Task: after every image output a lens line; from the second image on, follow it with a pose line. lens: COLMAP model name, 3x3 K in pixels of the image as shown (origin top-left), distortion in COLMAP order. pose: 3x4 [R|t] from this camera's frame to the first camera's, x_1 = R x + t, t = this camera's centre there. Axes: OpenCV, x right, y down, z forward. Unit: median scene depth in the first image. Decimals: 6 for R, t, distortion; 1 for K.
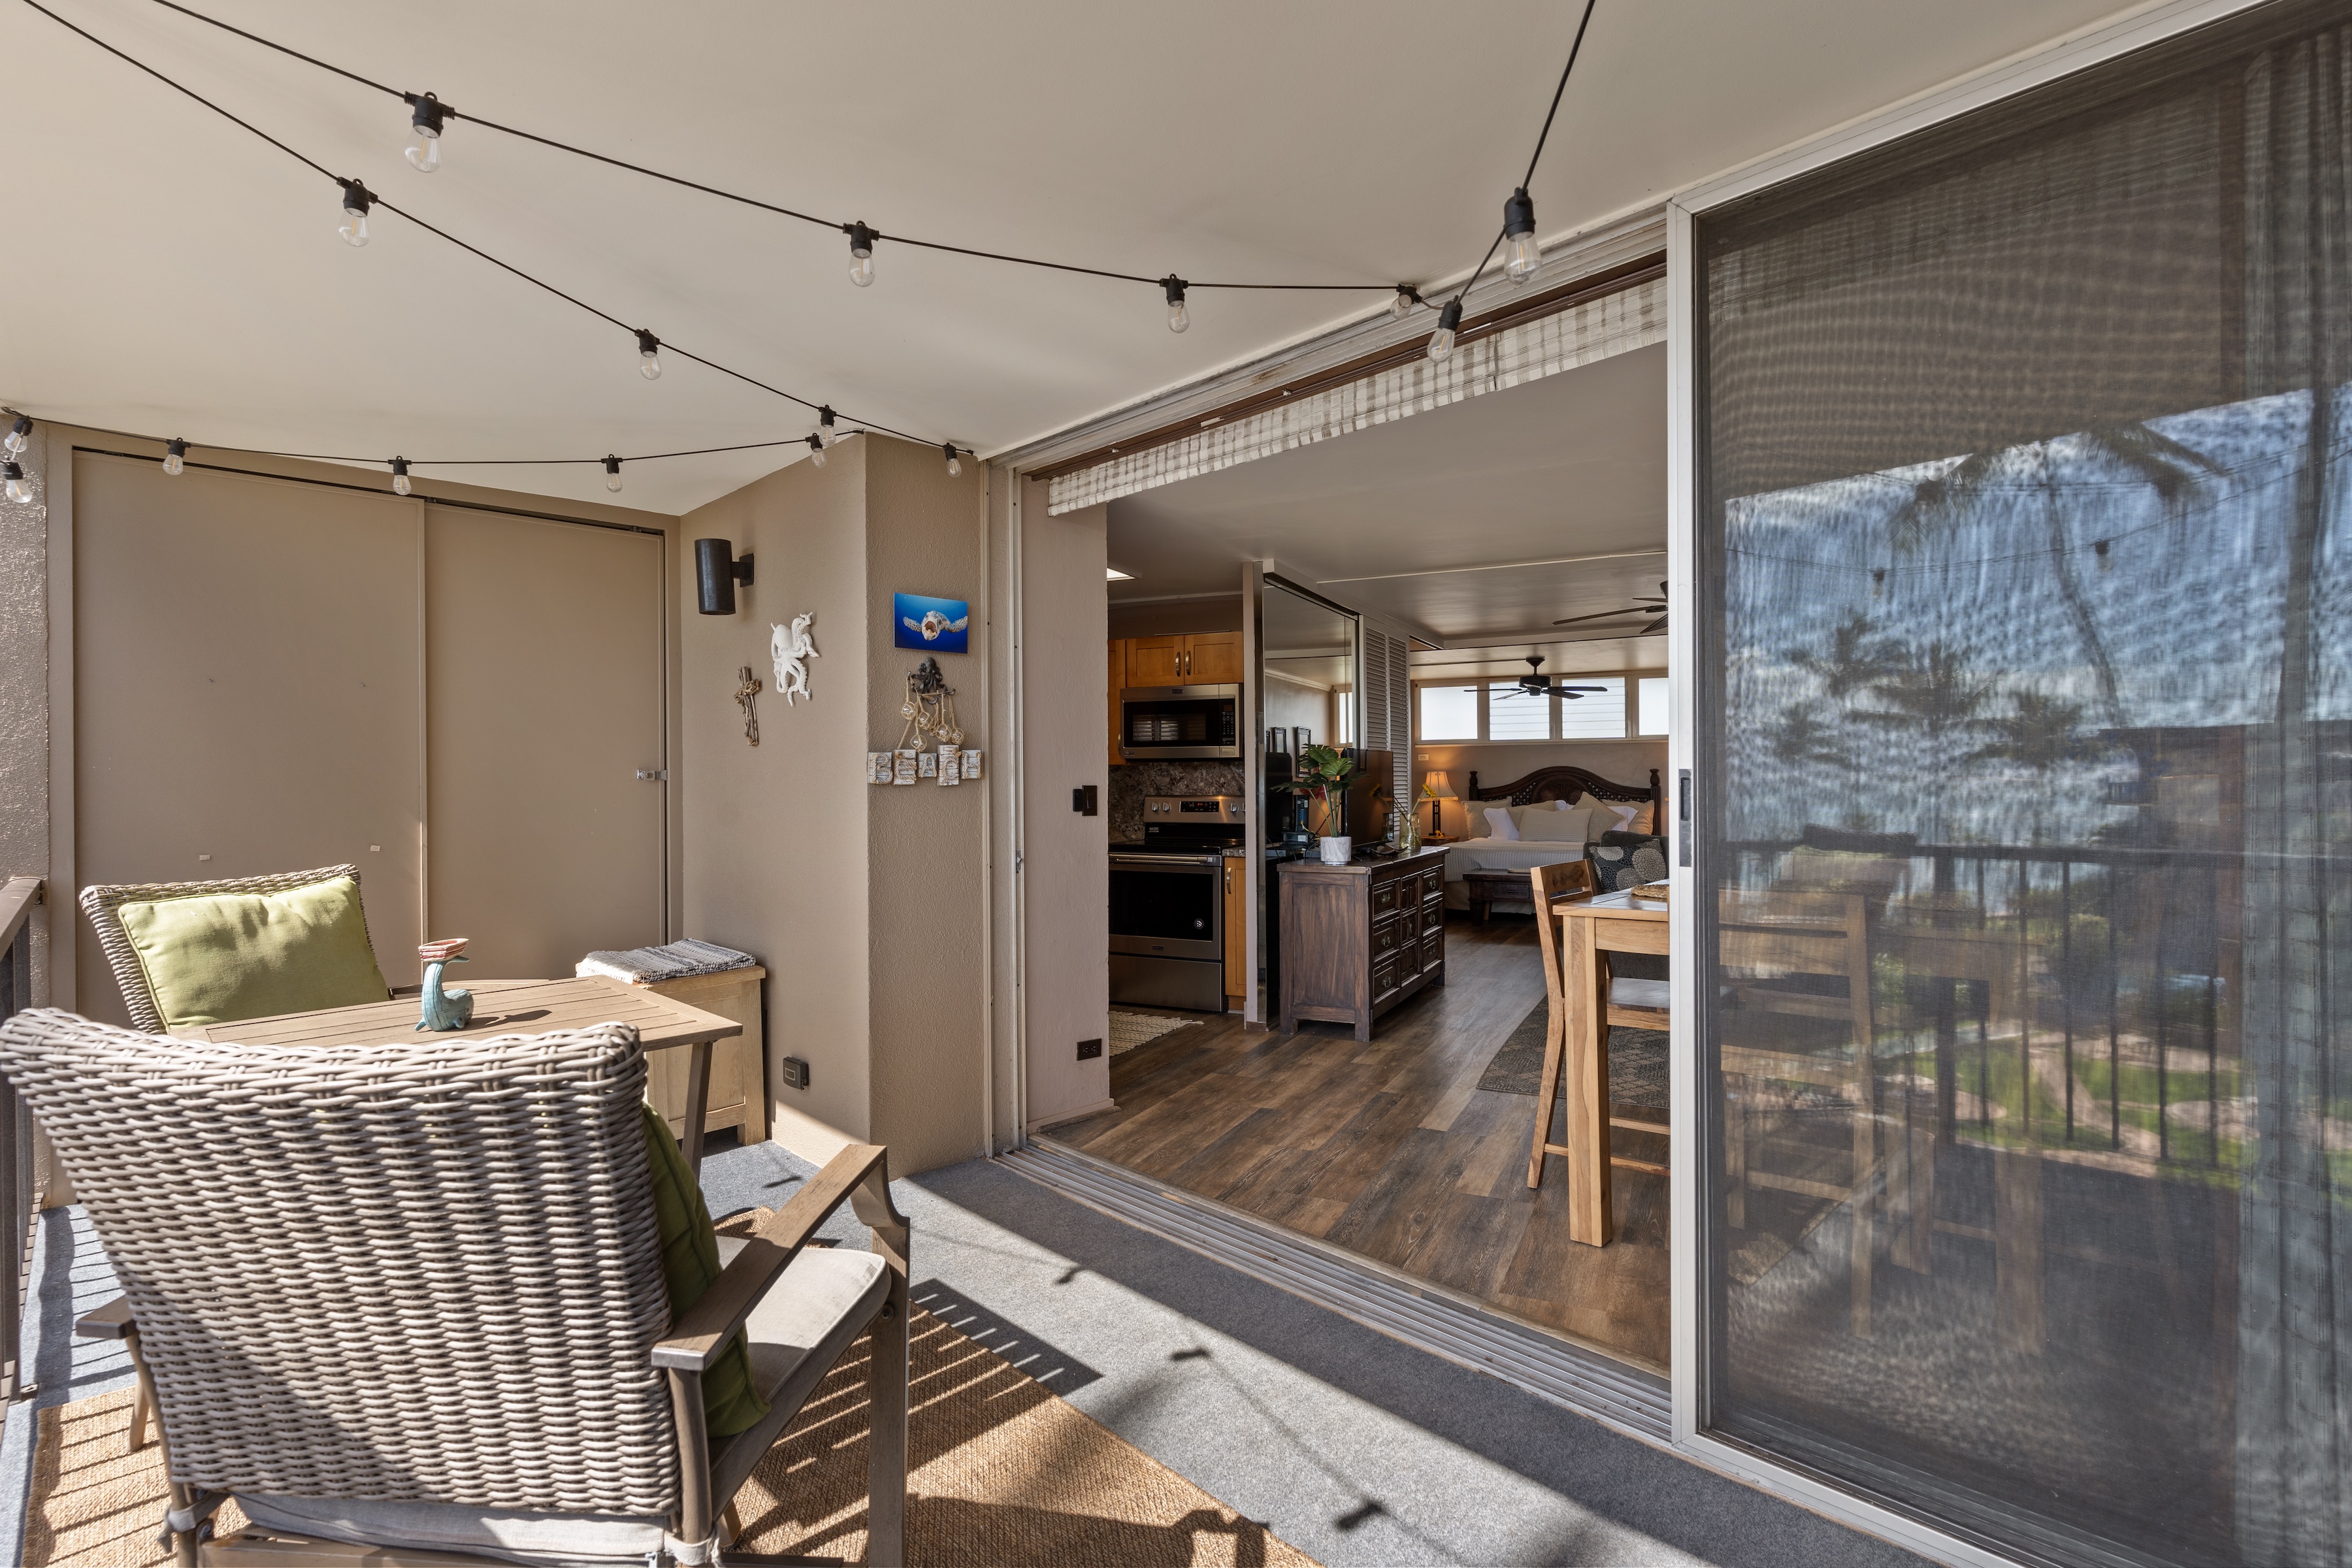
lens RADIAL K [[1105.4, 0, 1169.8], [0, 1105.4, 784.5], [0, 0, 1]] dist [0.001777, 0.000227]
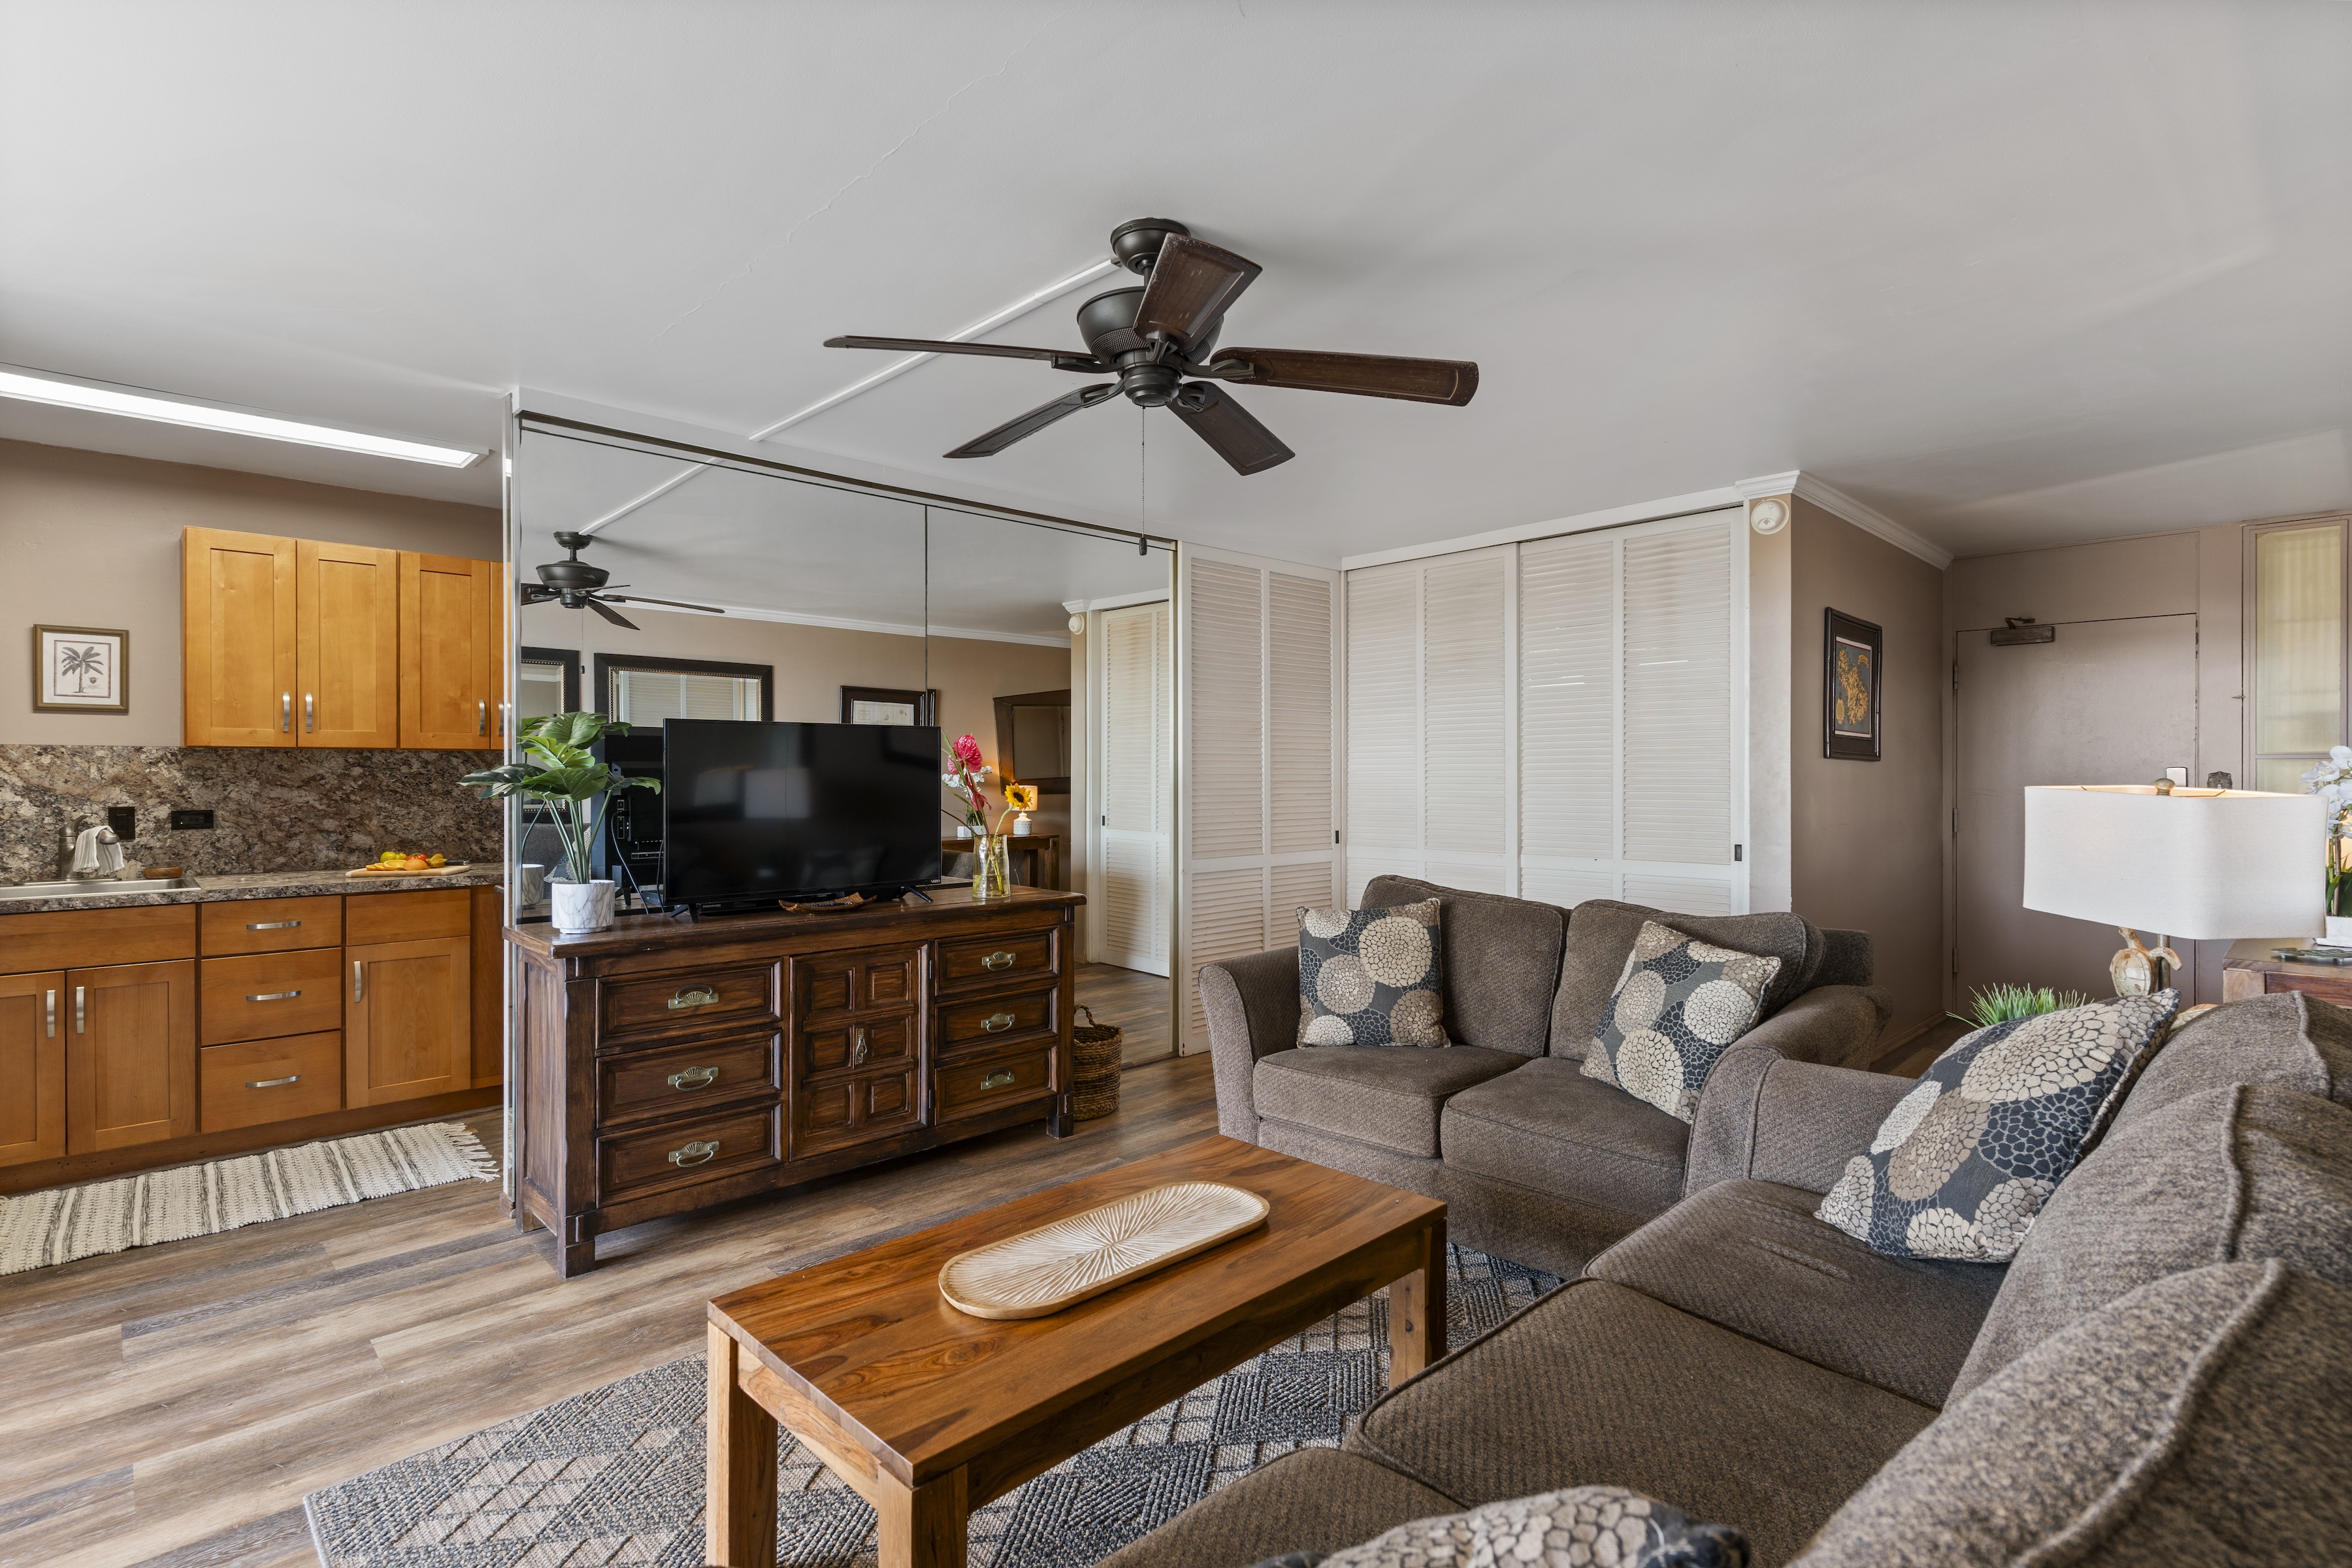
lens RADIAL K [[1124.6, 0, 1172.9], [0, 1124.6, 776.8], [0, 0, 1]] dist [0.002121, -0.000791]
pose [[0.940638, 0.008171, -0.339312, 0.603060], [-0.007535, 0.999967, 0.003191, -0.007614], [0.339327, -0.000445, 0.940668, 0.580123]]
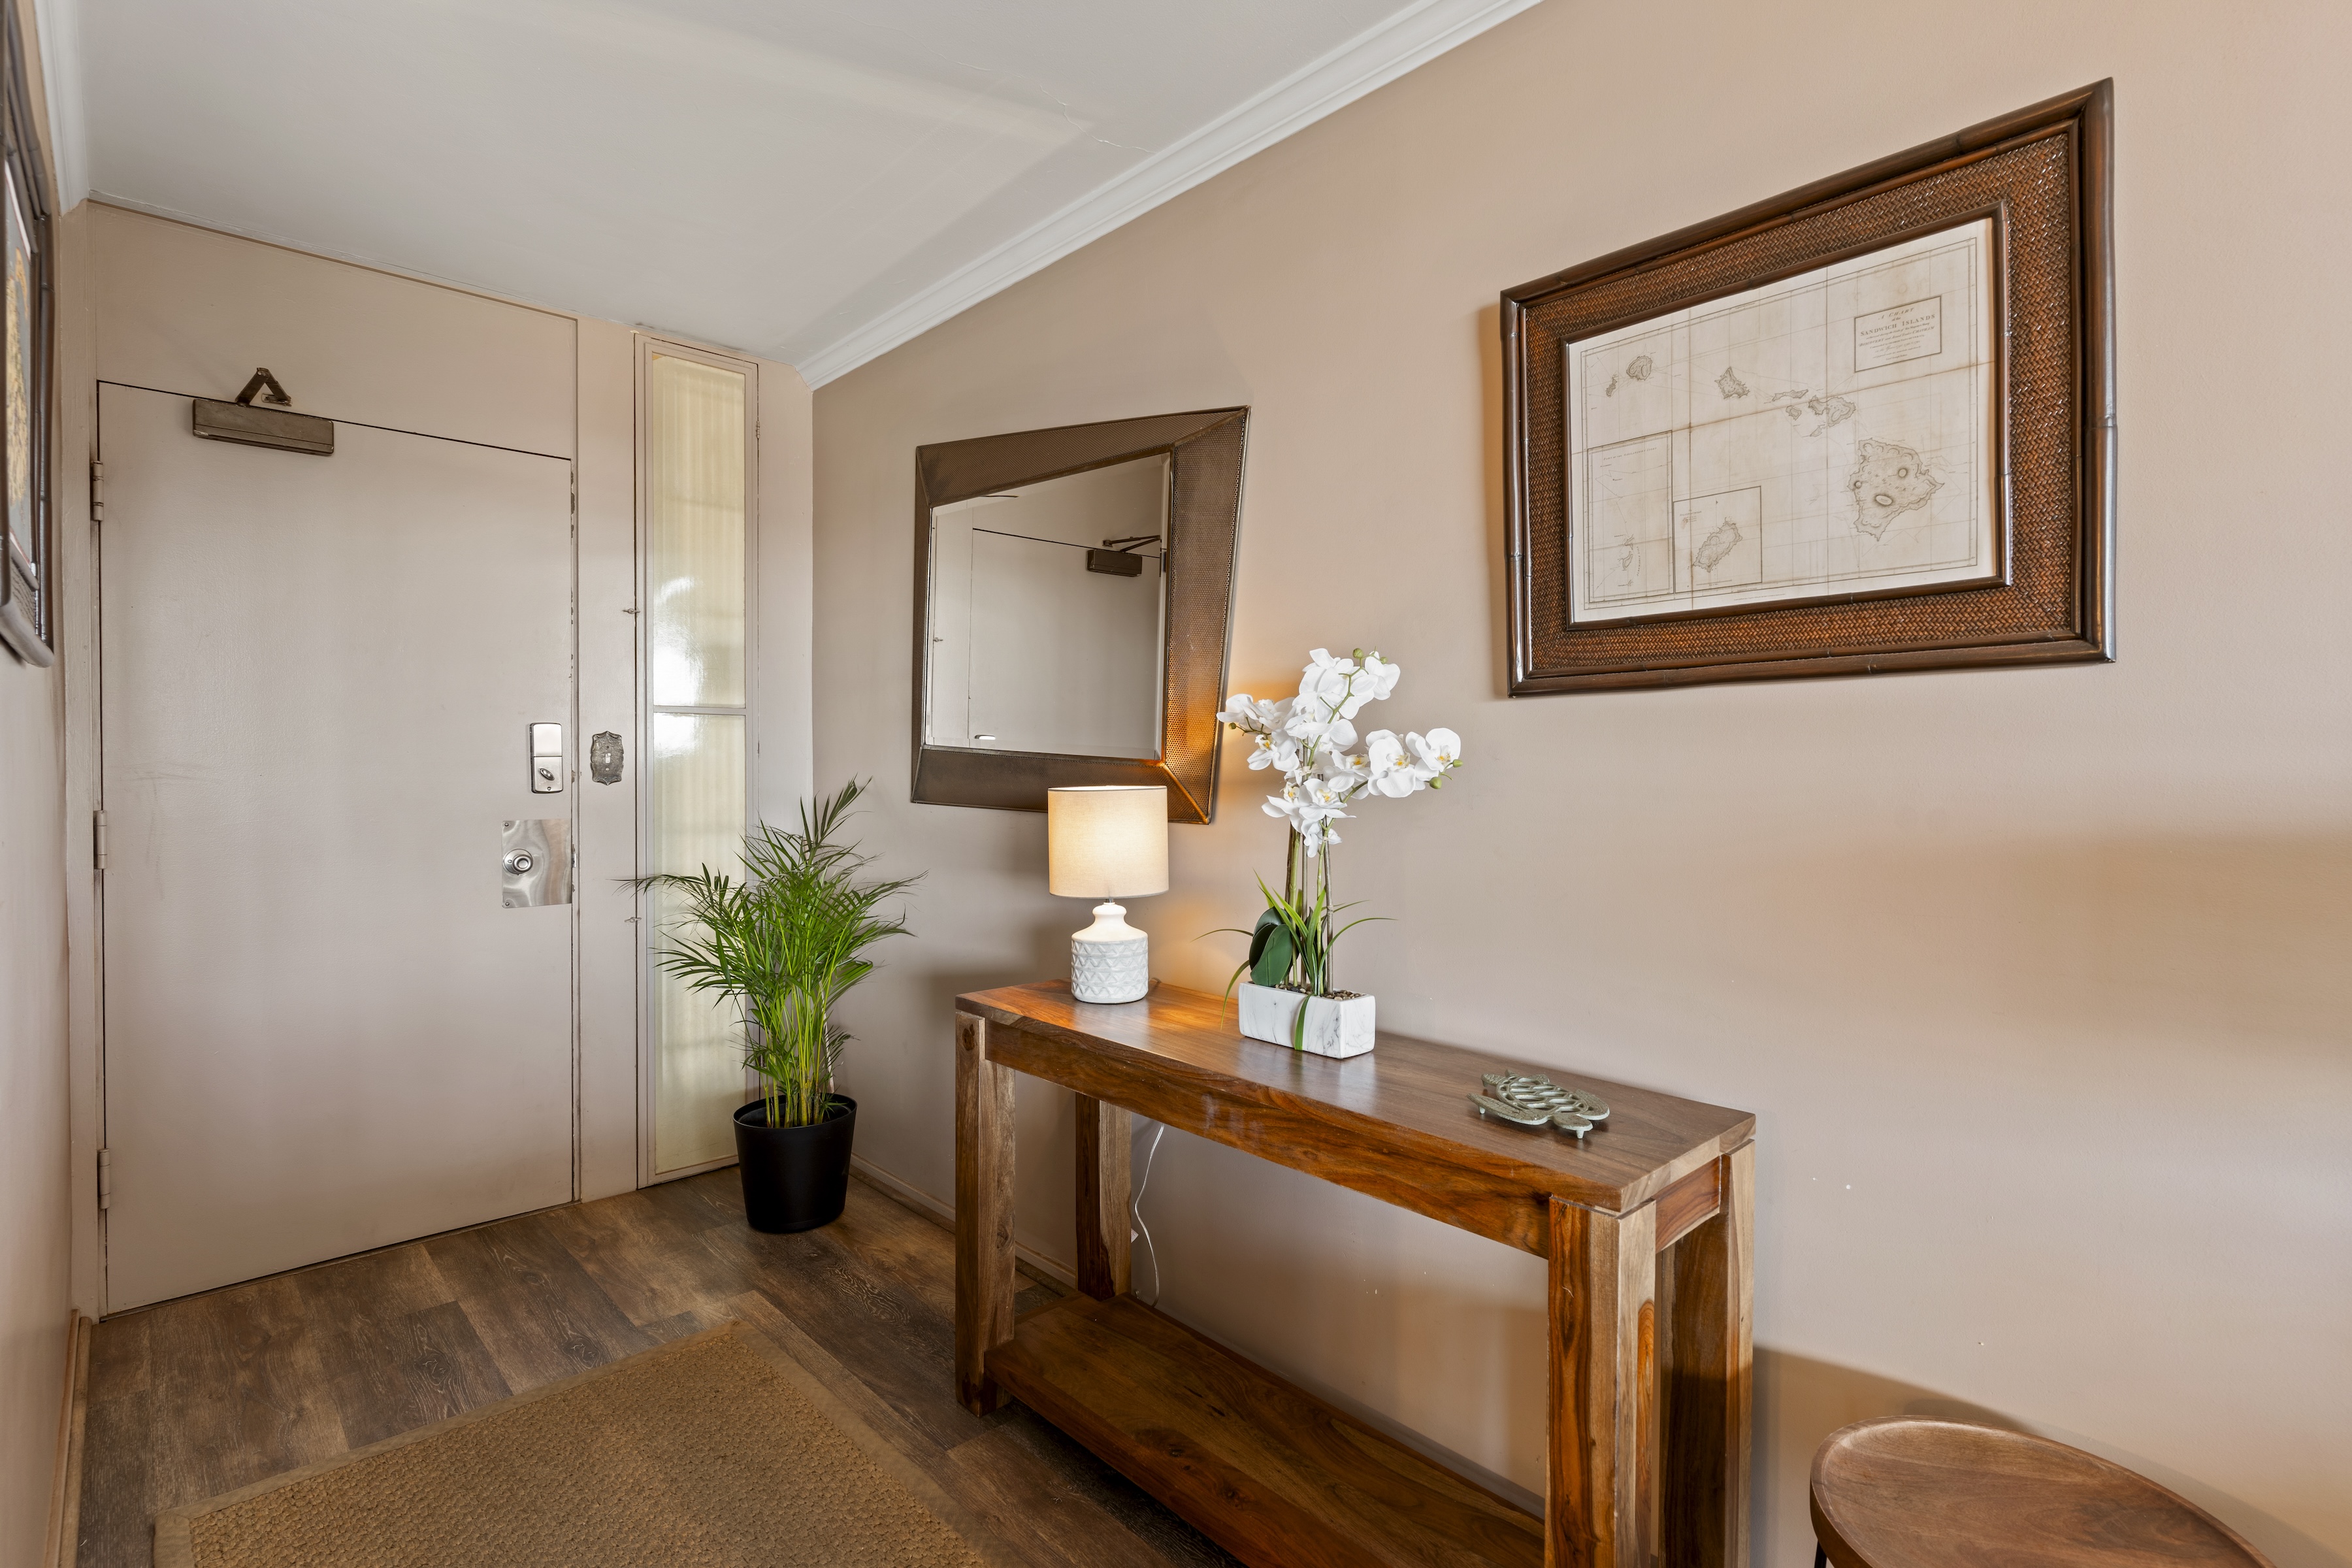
lens RADIAL K [[1129.8, 0, 1165.1], [0, 1129.8, 755.9], [0, 0, 1]] dist [0.001102, 0.000415]
pose [[0.360662, 0.007283, 0.932668, 0.675810], [-0.002208, 0.999973, -0.006954, -0.000263], [-0.932694, 0.000449, 0.360669, 1.267808]]
